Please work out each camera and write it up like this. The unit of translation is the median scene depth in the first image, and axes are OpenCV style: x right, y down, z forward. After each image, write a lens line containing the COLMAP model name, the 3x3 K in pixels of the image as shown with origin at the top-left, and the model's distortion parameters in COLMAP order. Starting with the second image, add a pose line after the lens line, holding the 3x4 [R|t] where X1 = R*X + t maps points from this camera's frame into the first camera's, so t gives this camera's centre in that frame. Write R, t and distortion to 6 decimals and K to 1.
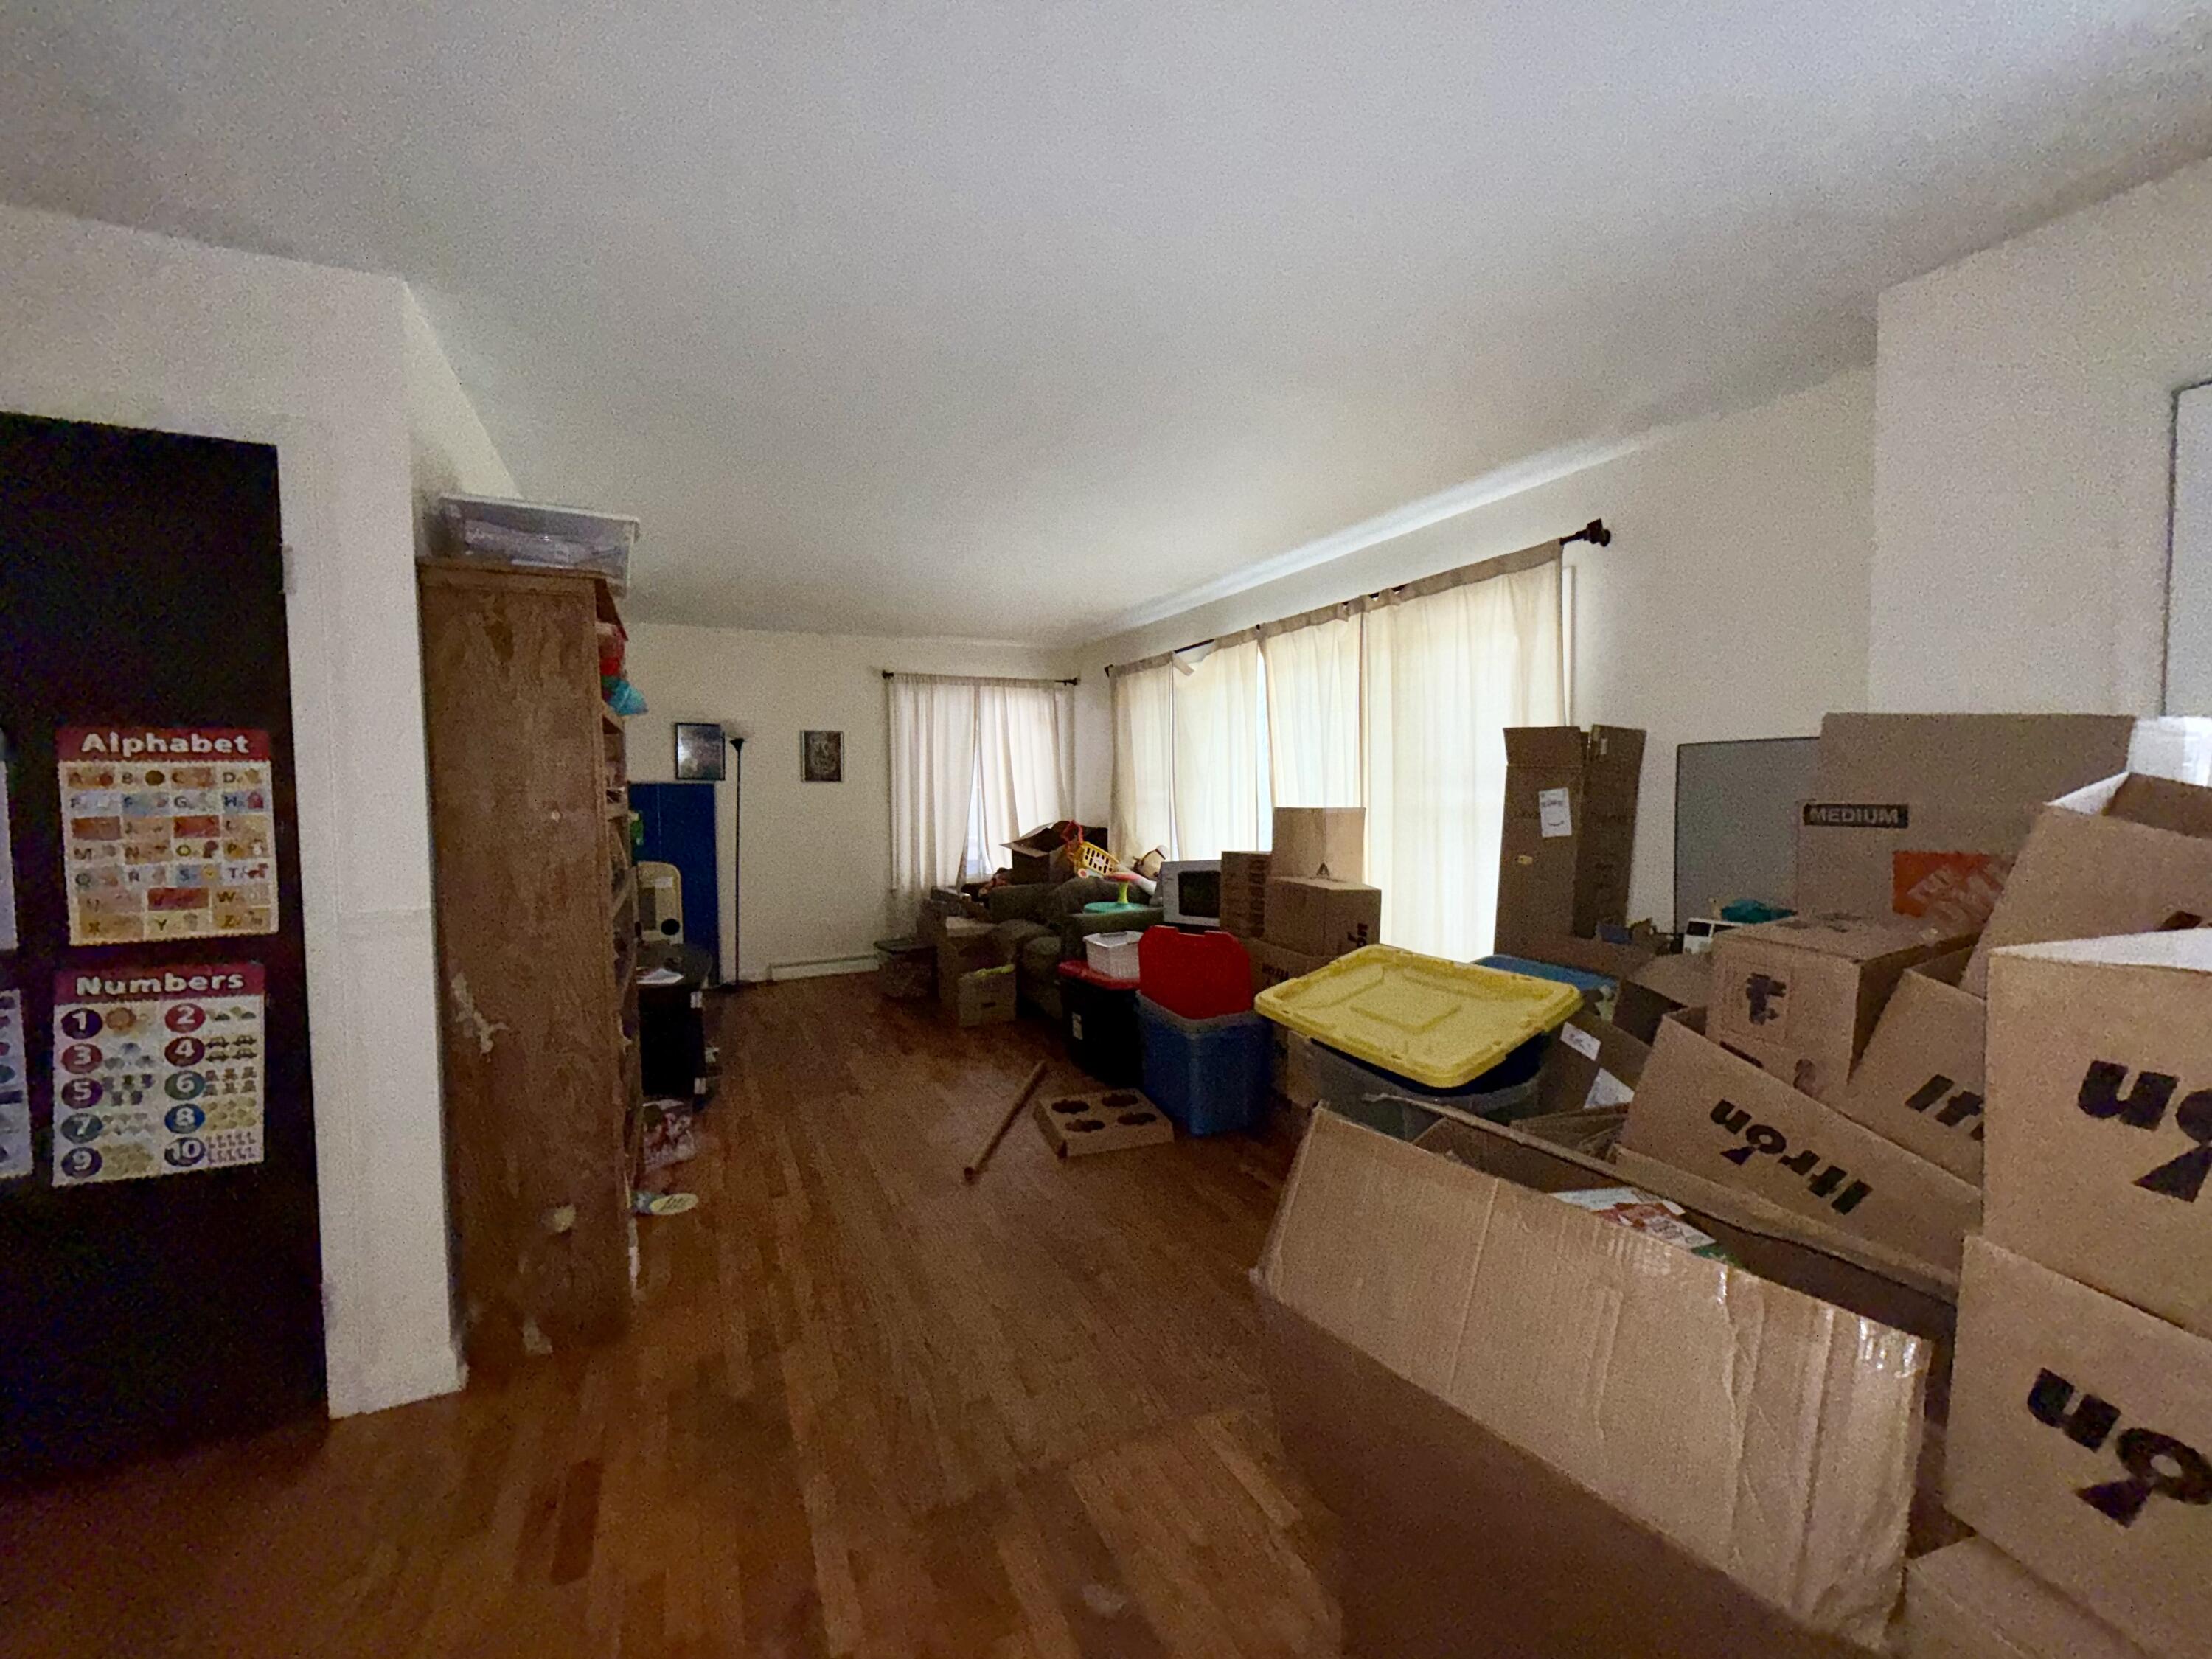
lens RADIAL K [[880.8, 0, 1104.1], [0, 880.8, 824.9], [0, 0, 1]] dist [0.003457, -0.000582]
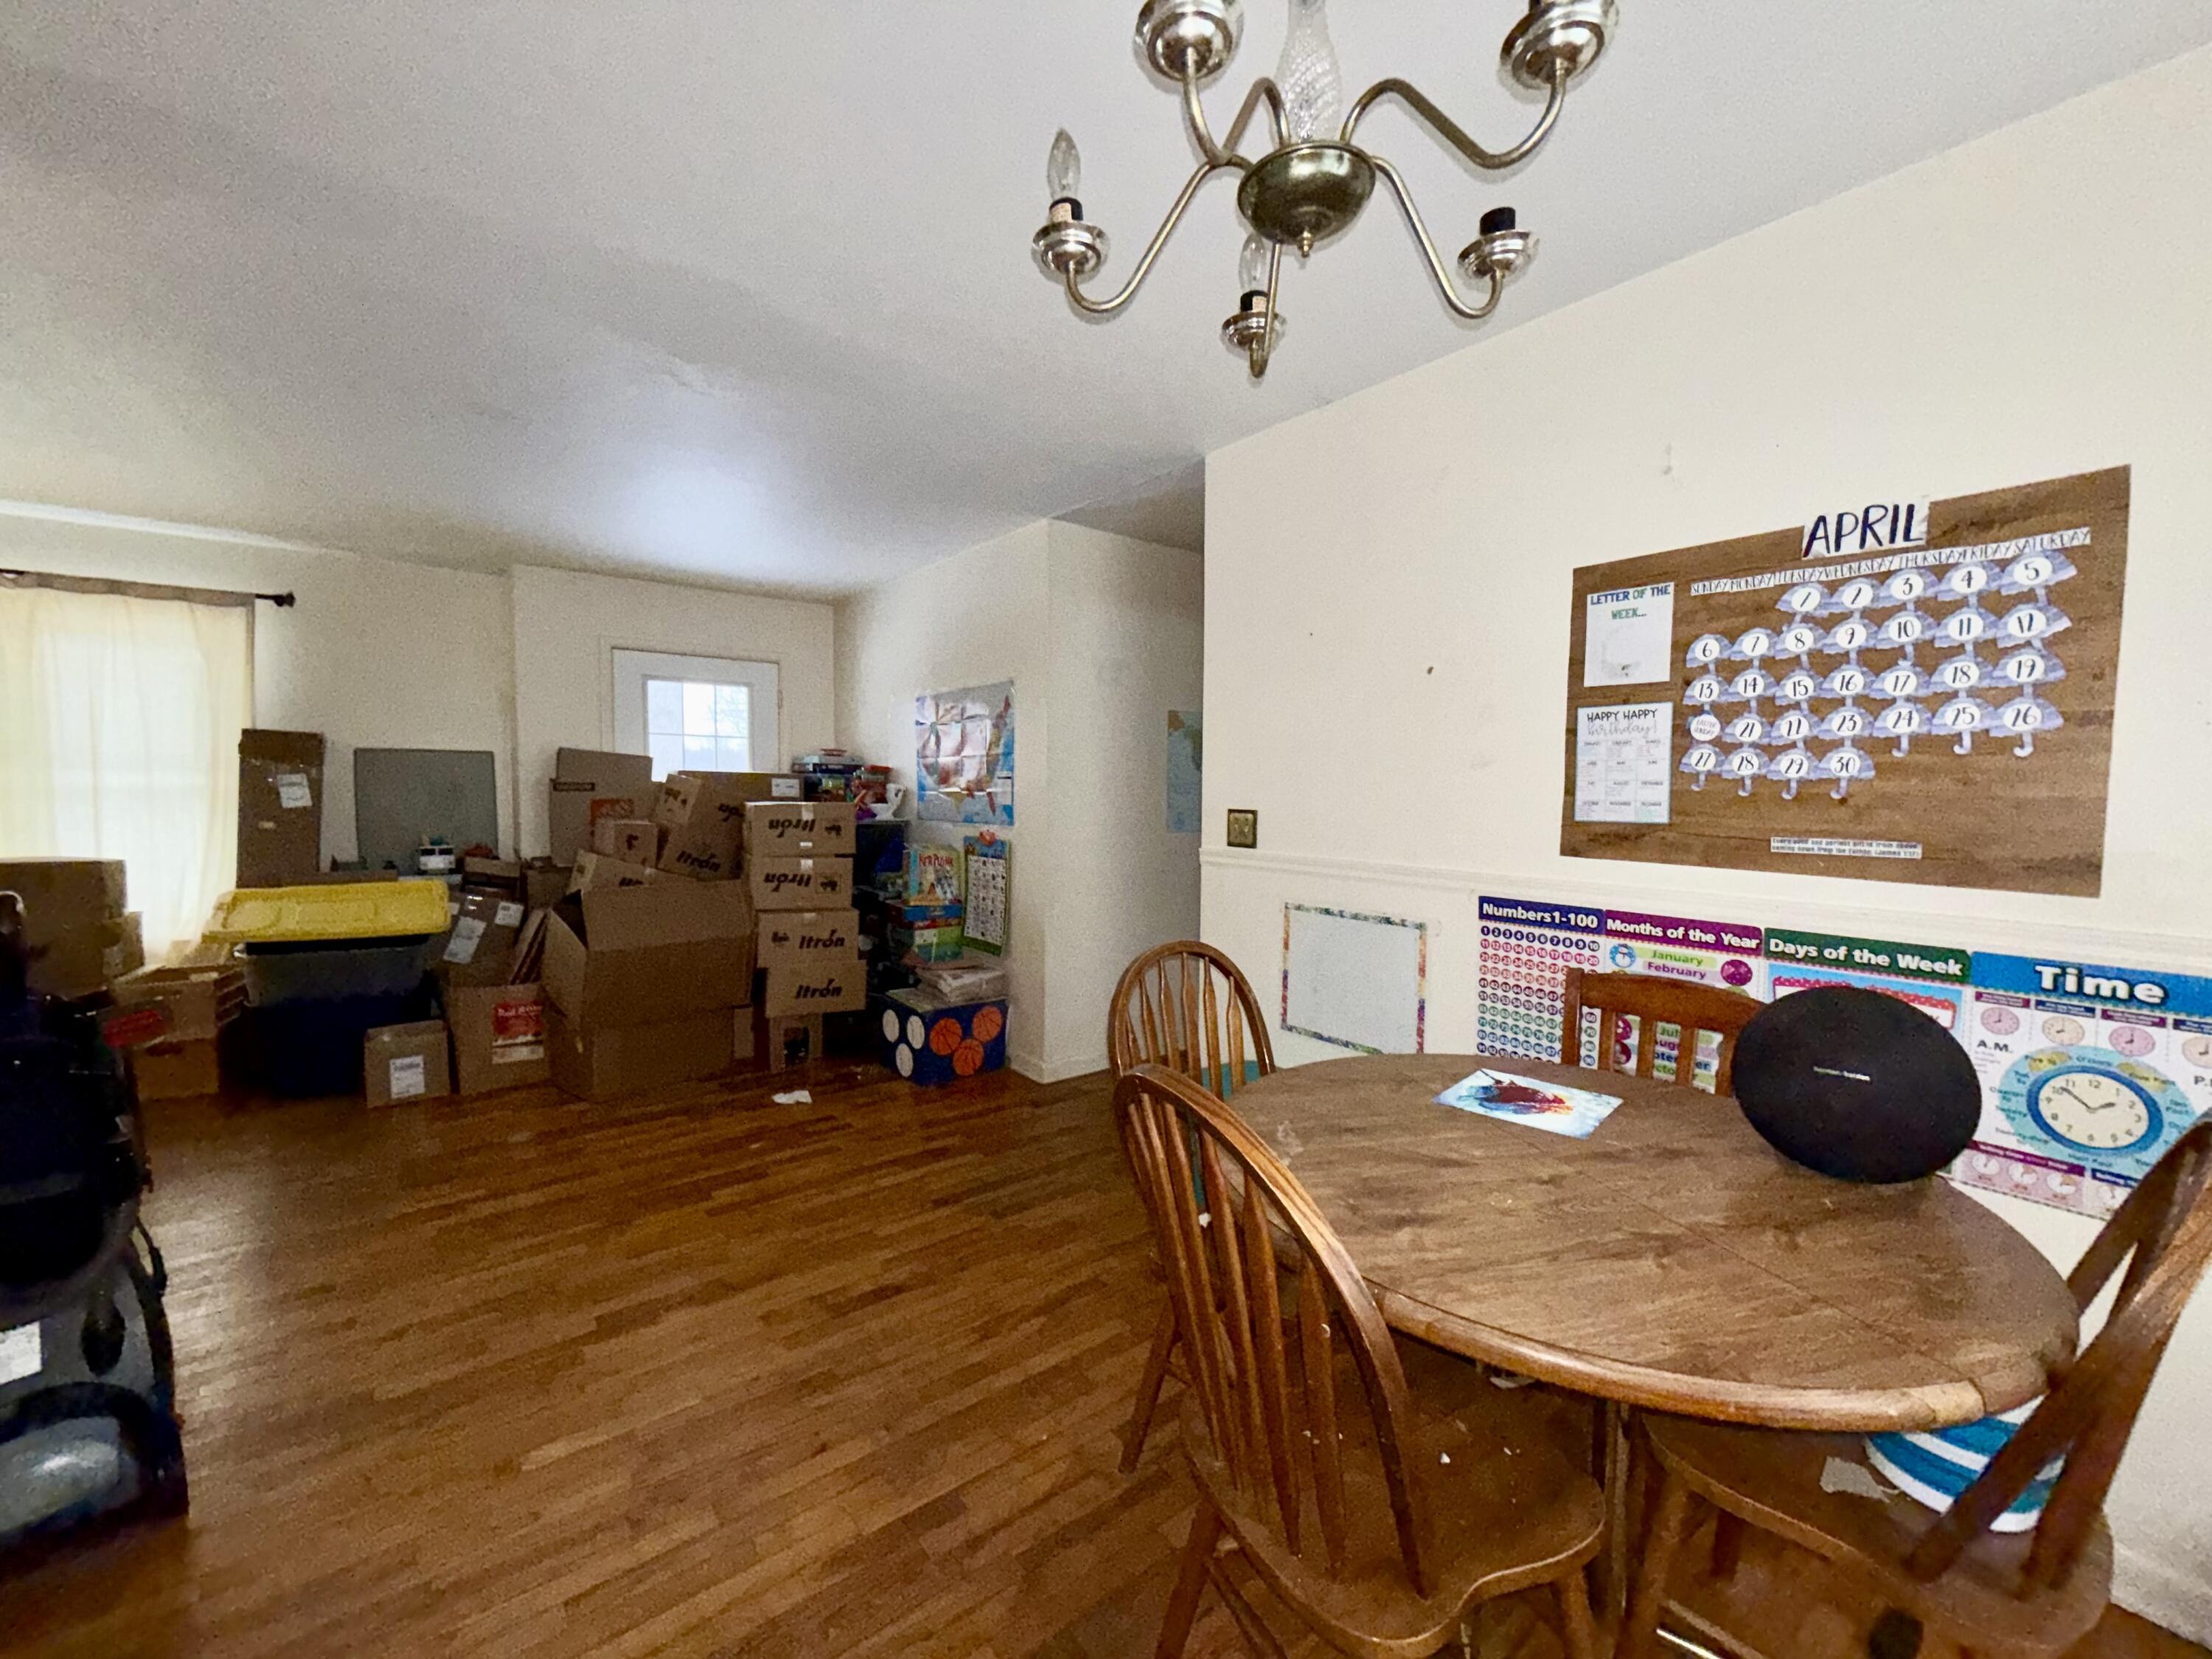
lens RADIAL K [[880.8, 0, 1105.3], [0, 880.8, 833.8], [0, 0, 1]] dist [0.003457, -0.000582]
pose [[-0.218892, -0.044963, 0.974713, -1.199055], [0.033444, 0.998005, 0.053548, 0.024195], [-0.975176, 0.044320, -0.216952, 0.010898]]
